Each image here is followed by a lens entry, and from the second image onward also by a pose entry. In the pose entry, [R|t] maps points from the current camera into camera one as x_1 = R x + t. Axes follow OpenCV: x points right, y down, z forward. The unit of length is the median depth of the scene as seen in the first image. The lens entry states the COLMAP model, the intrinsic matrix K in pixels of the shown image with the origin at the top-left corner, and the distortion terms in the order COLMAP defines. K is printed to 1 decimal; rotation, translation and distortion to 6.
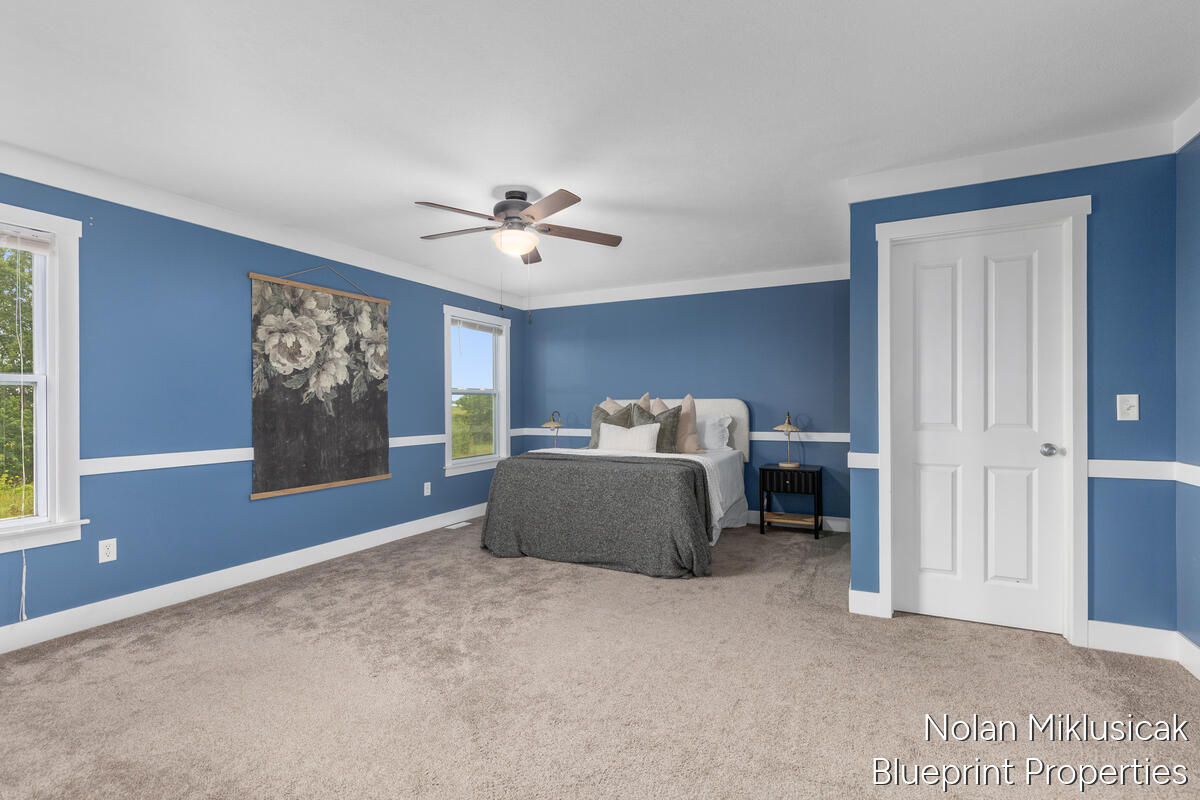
lens RADIAL K [[547.9, 0, 600.0], [0, 547.9, 400.0], [0, 0, 1]] dist [0.000062, -0.000467]
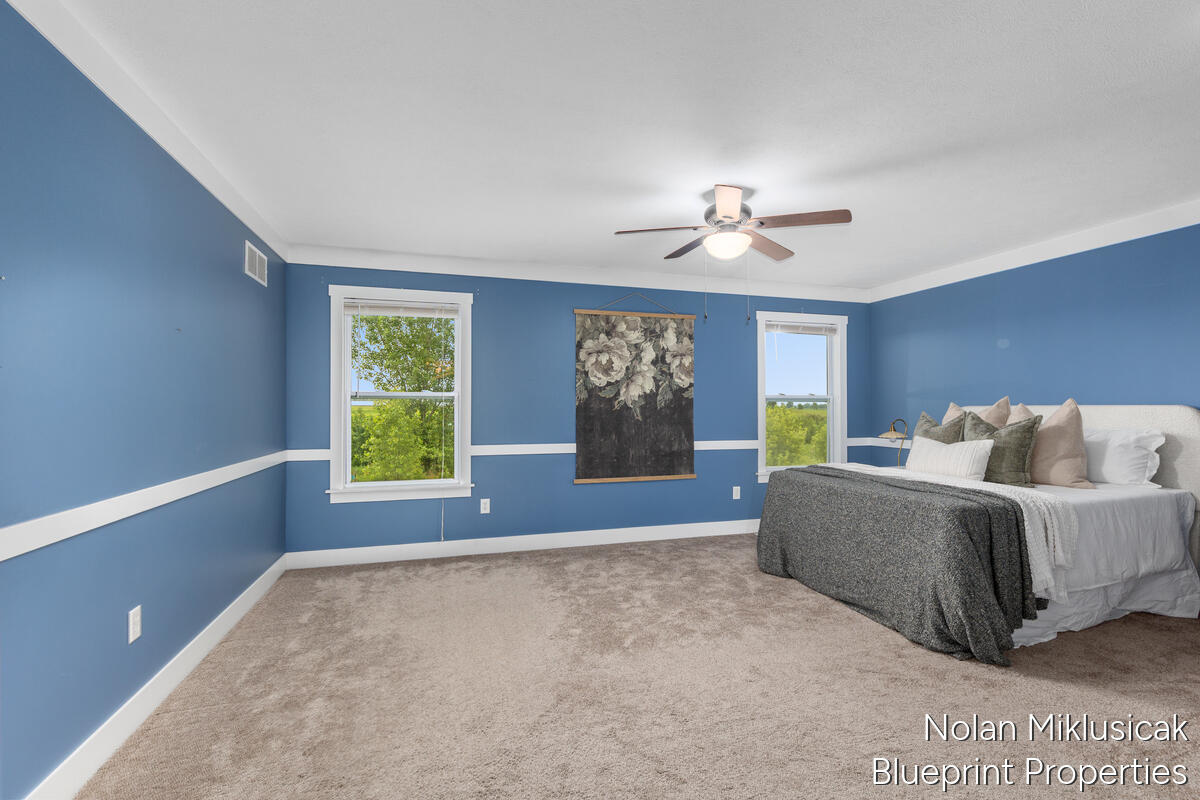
lens RADIAL K [[538.0, 0, 601.5], [0, 538.0, 396.8], [0, 0, 1]] dist [-0.000639, -0.000357]
pose [[0.686640, -0.009592, -0.726934, 0.315389], [0.002656, 0.999939, -0.010685, -0.009511], [0.726993, 0.005406, 0.686624, 0.156844]]
